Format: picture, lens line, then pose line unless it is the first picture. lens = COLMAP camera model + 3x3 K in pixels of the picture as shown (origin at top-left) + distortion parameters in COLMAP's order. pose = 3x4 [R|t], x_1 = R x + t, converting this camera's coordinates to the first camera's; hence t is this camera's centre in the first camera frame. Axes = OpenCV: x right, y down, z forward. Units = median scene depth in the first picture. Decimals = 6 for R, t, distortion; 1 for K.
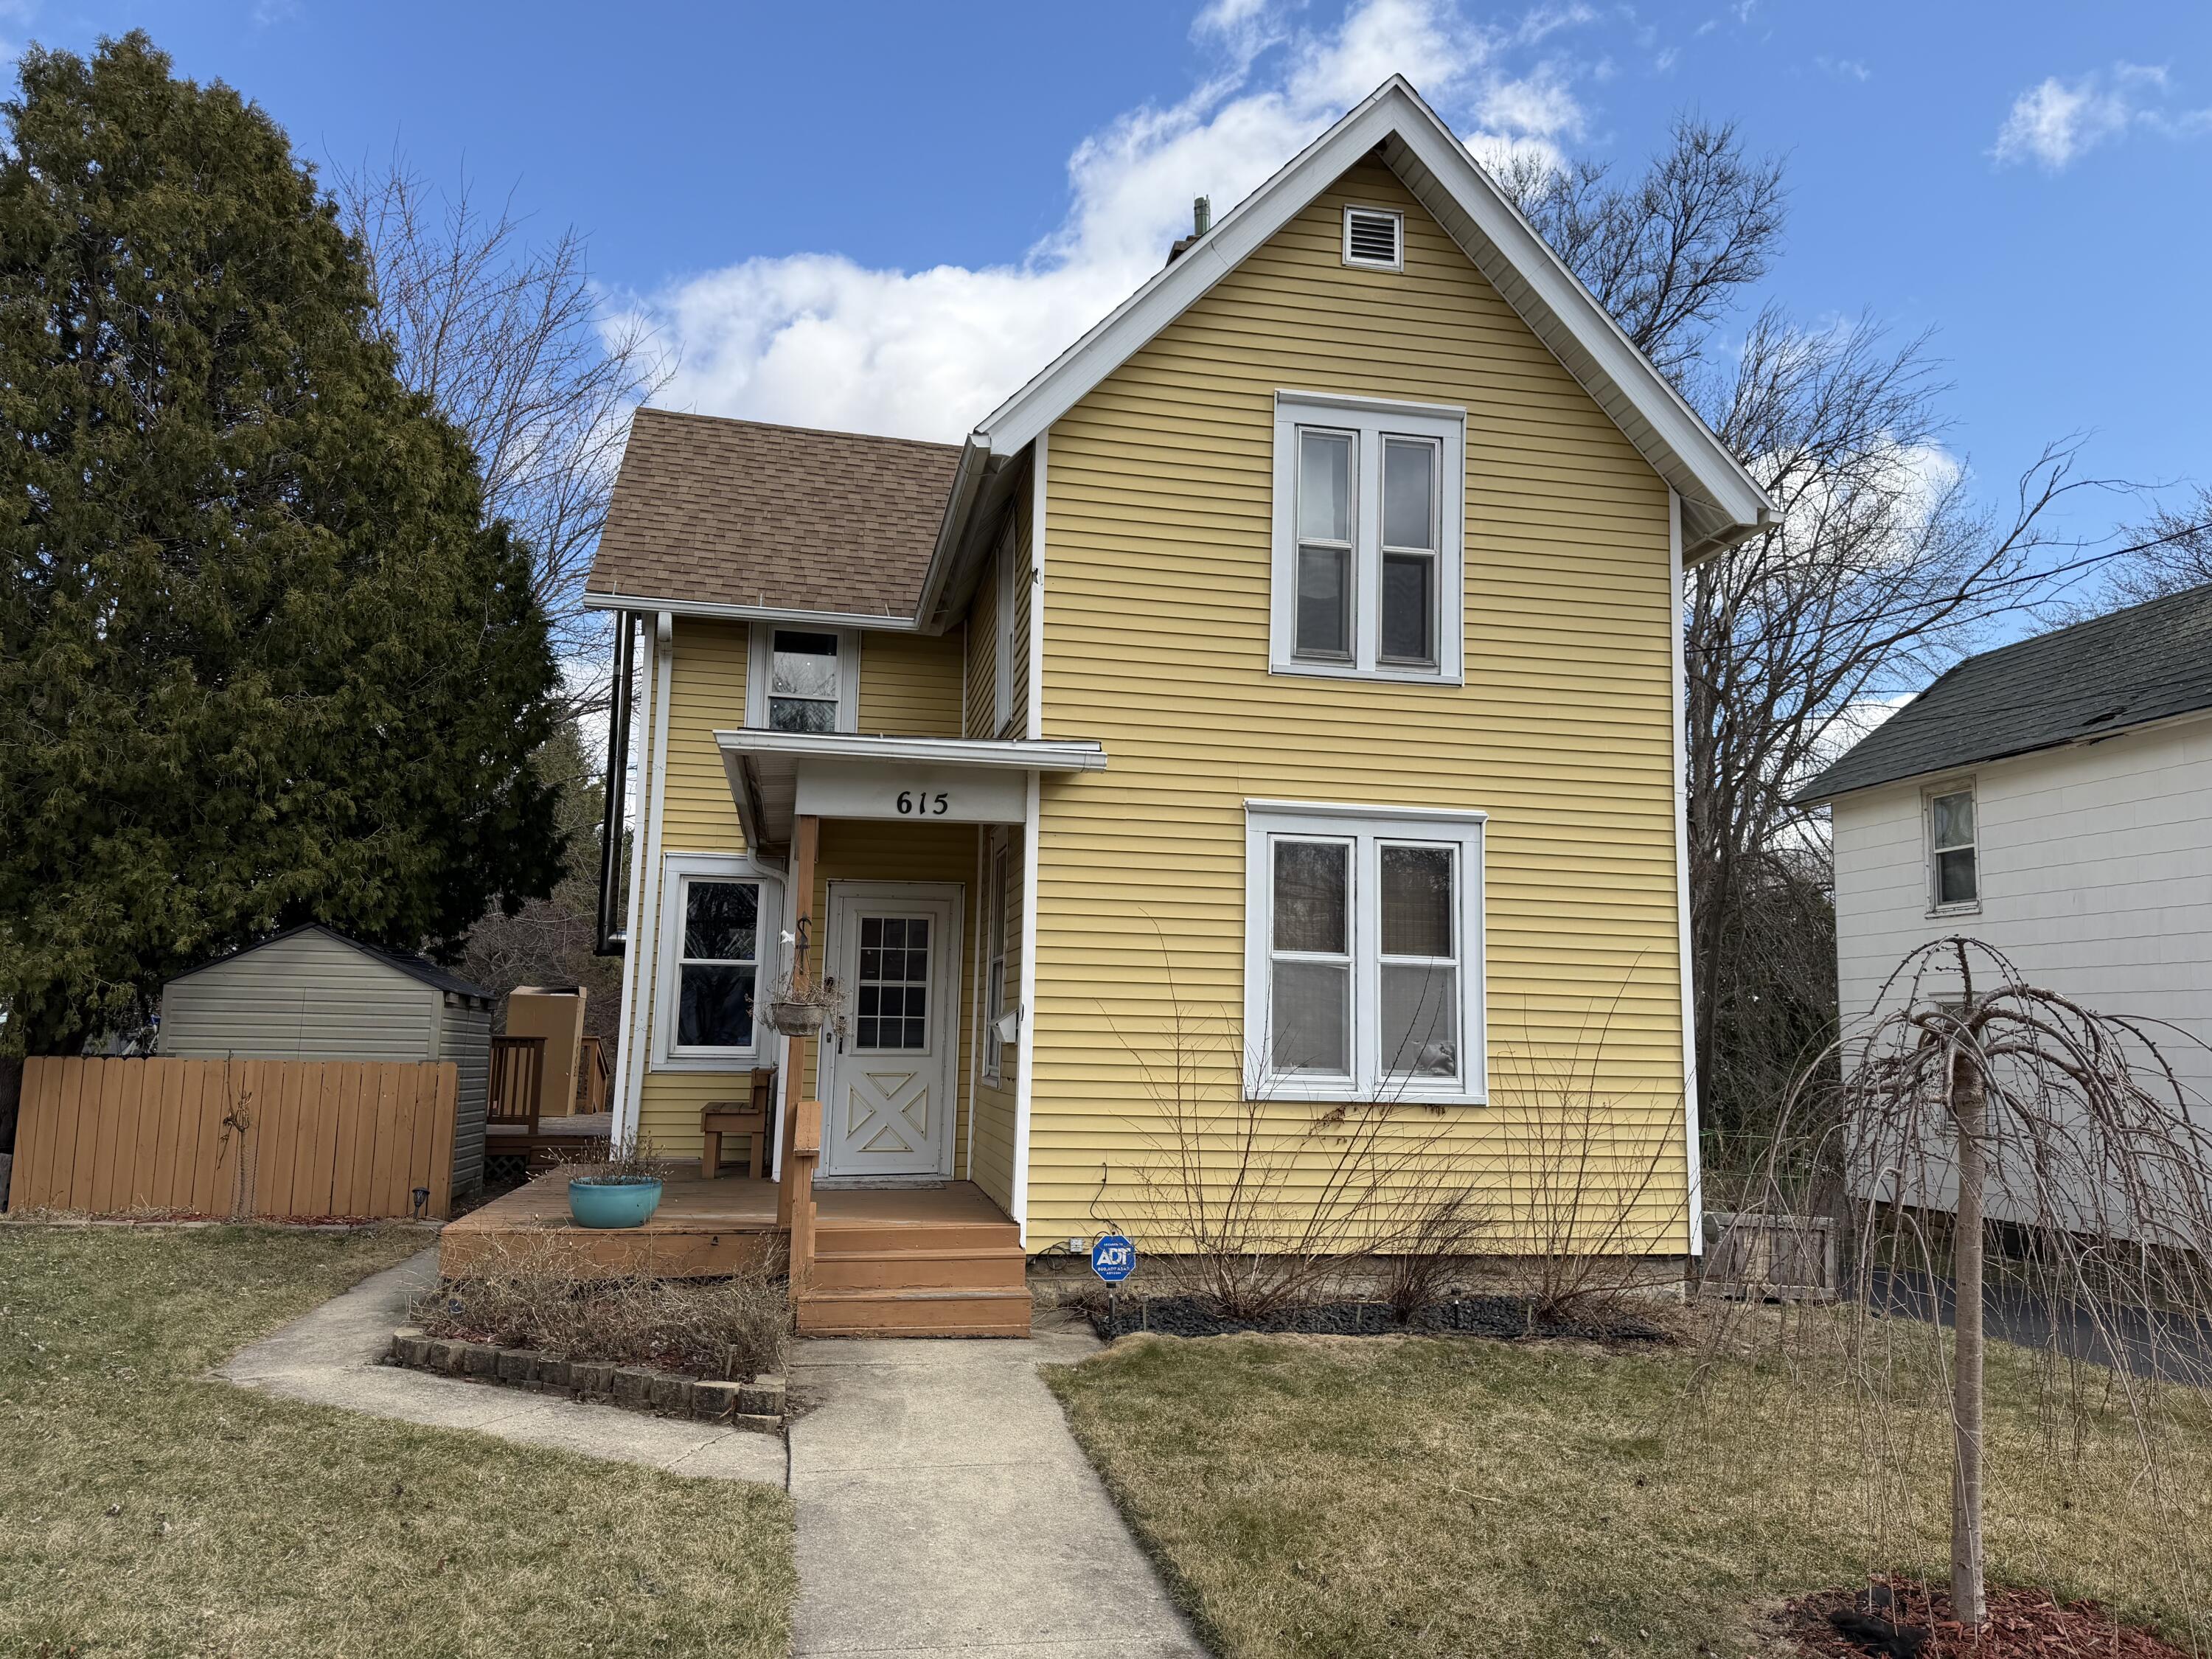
lens RADIAL K [[1587.4, 0, 1105.2], [0, 1587.4, 849.9], [0, 0, 1]] dist [0.047880, -0.034824]
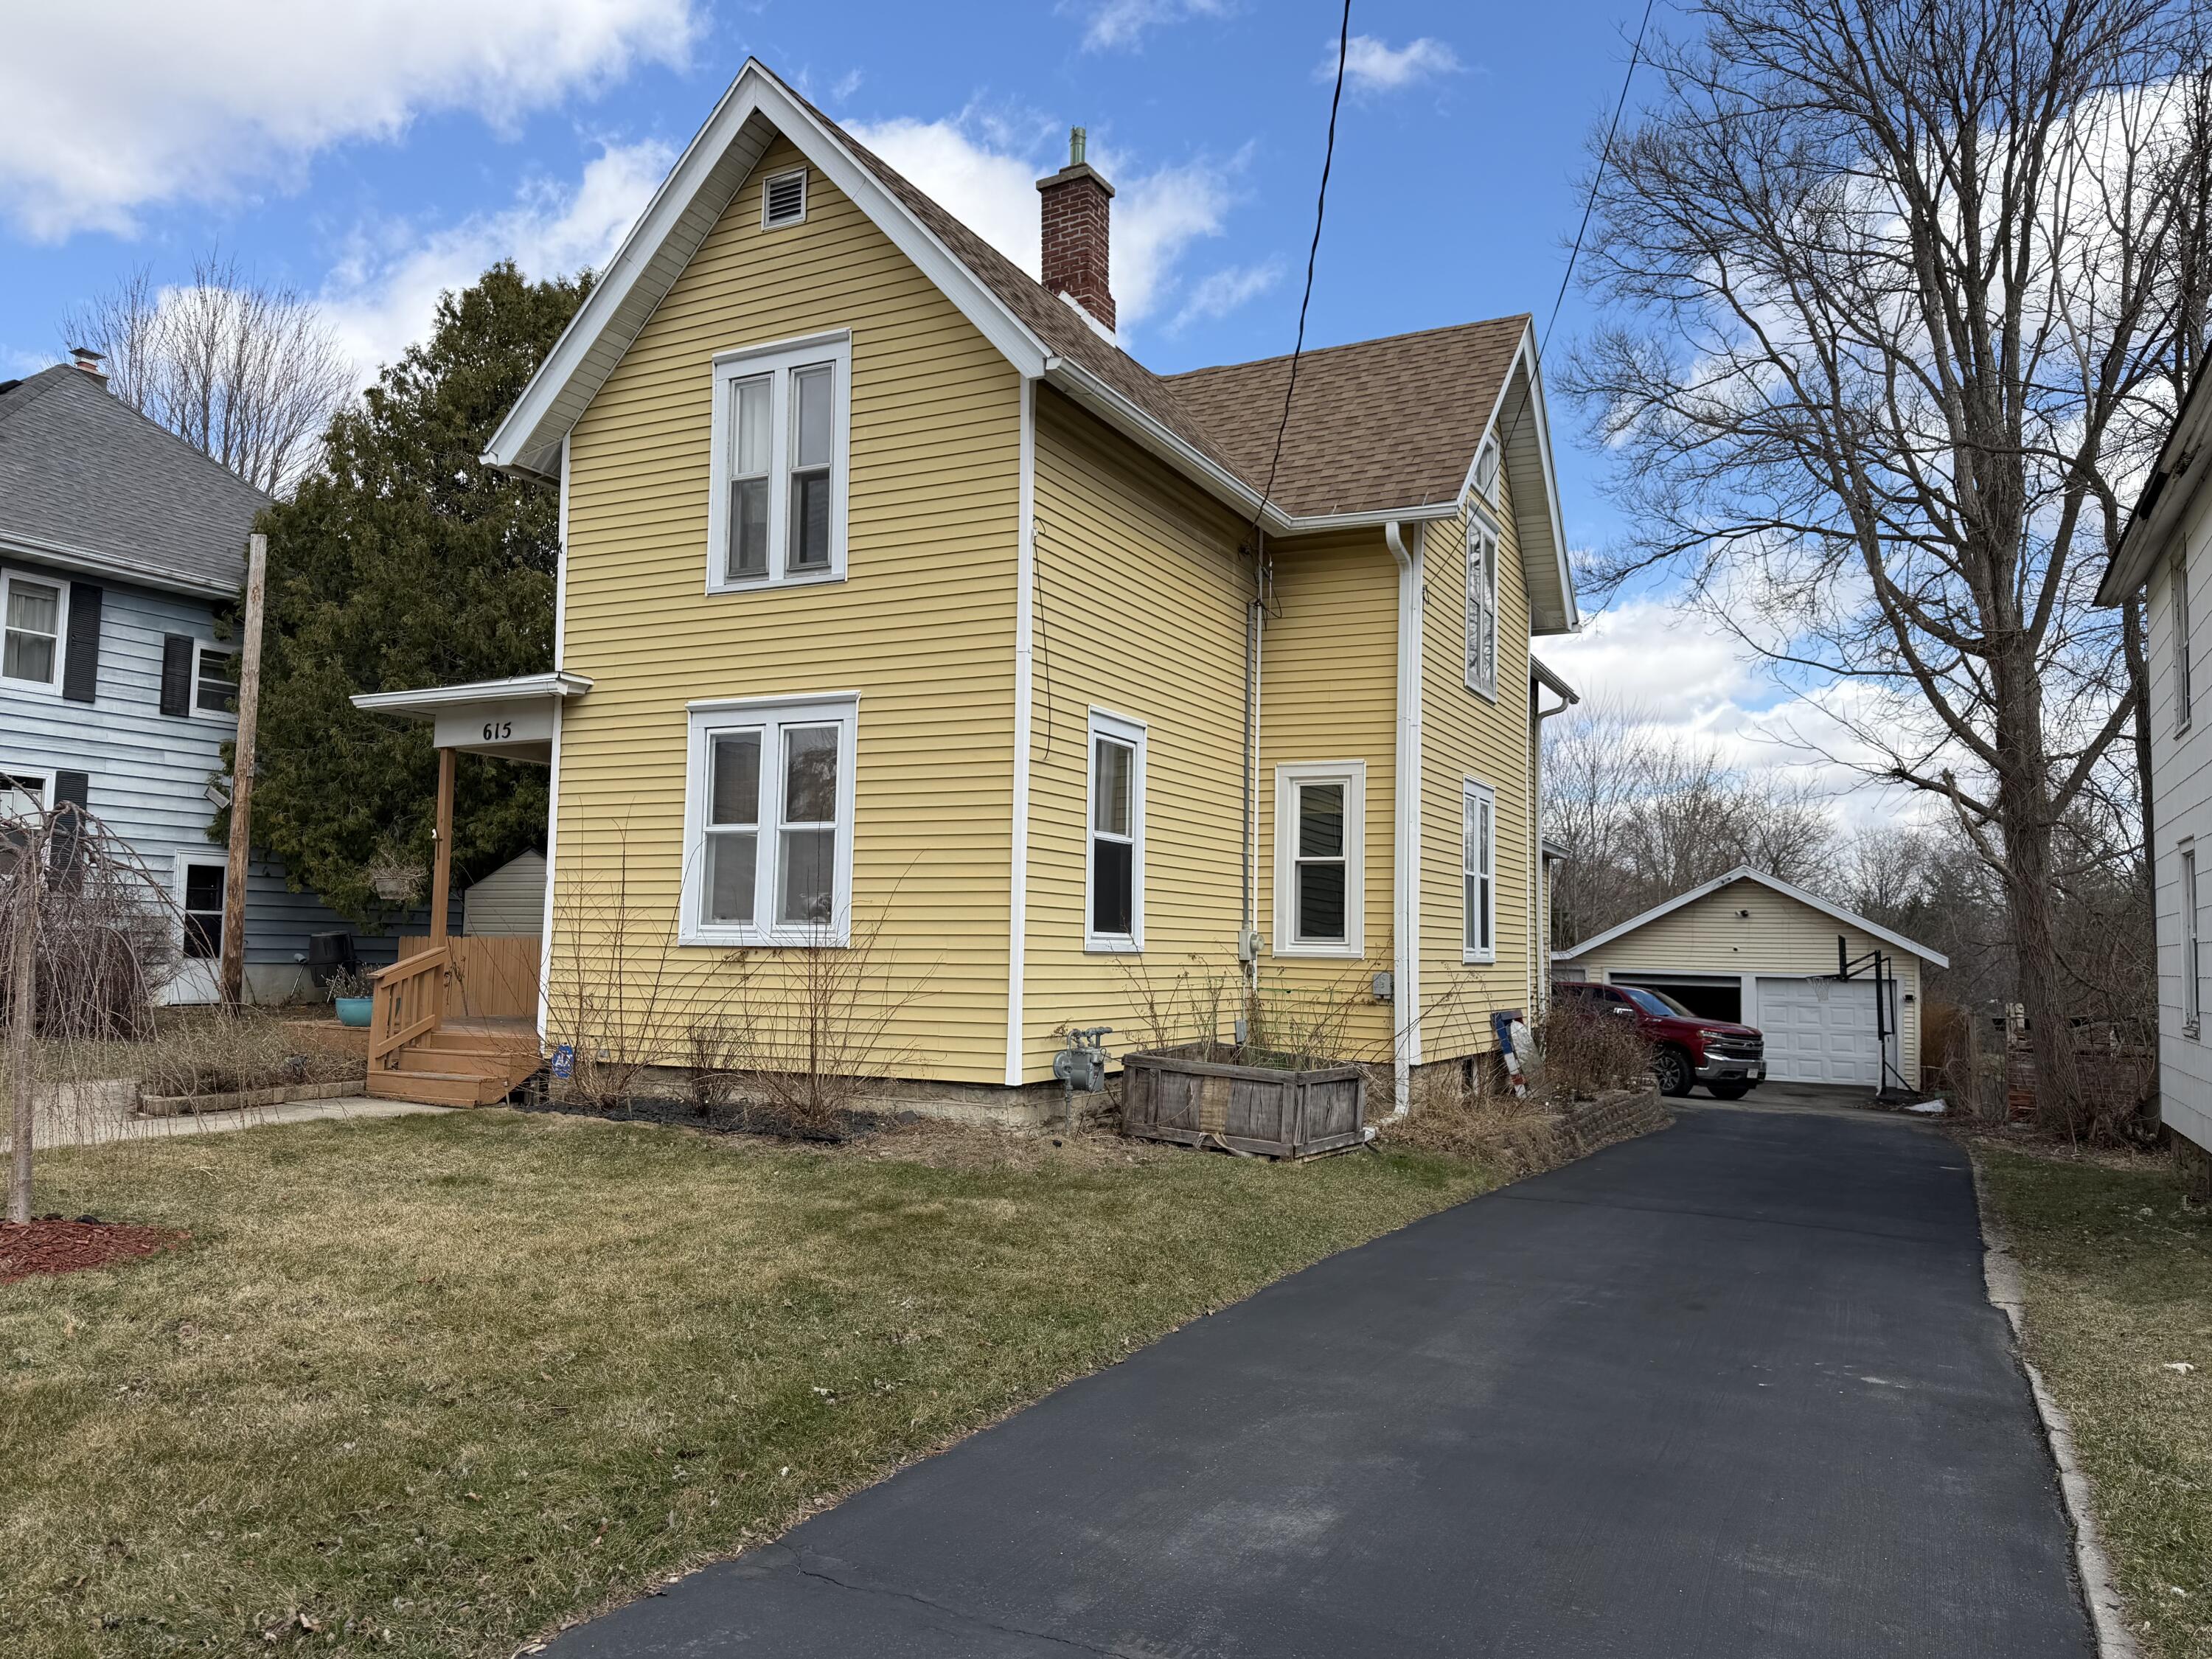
lens RADIAL K [[1587.4, 0, 1106.5], [0, 1587.4, 815.5], [0, 0, 1]] dist [0.047880, -0.034824]
pose [[0.800482, -0.058688, -0.596476, 1.073348], [0.087468, 0.995979, 0.019388, 0.059236], [0.592940, -0.067692, 0.802396, 0.198882]]
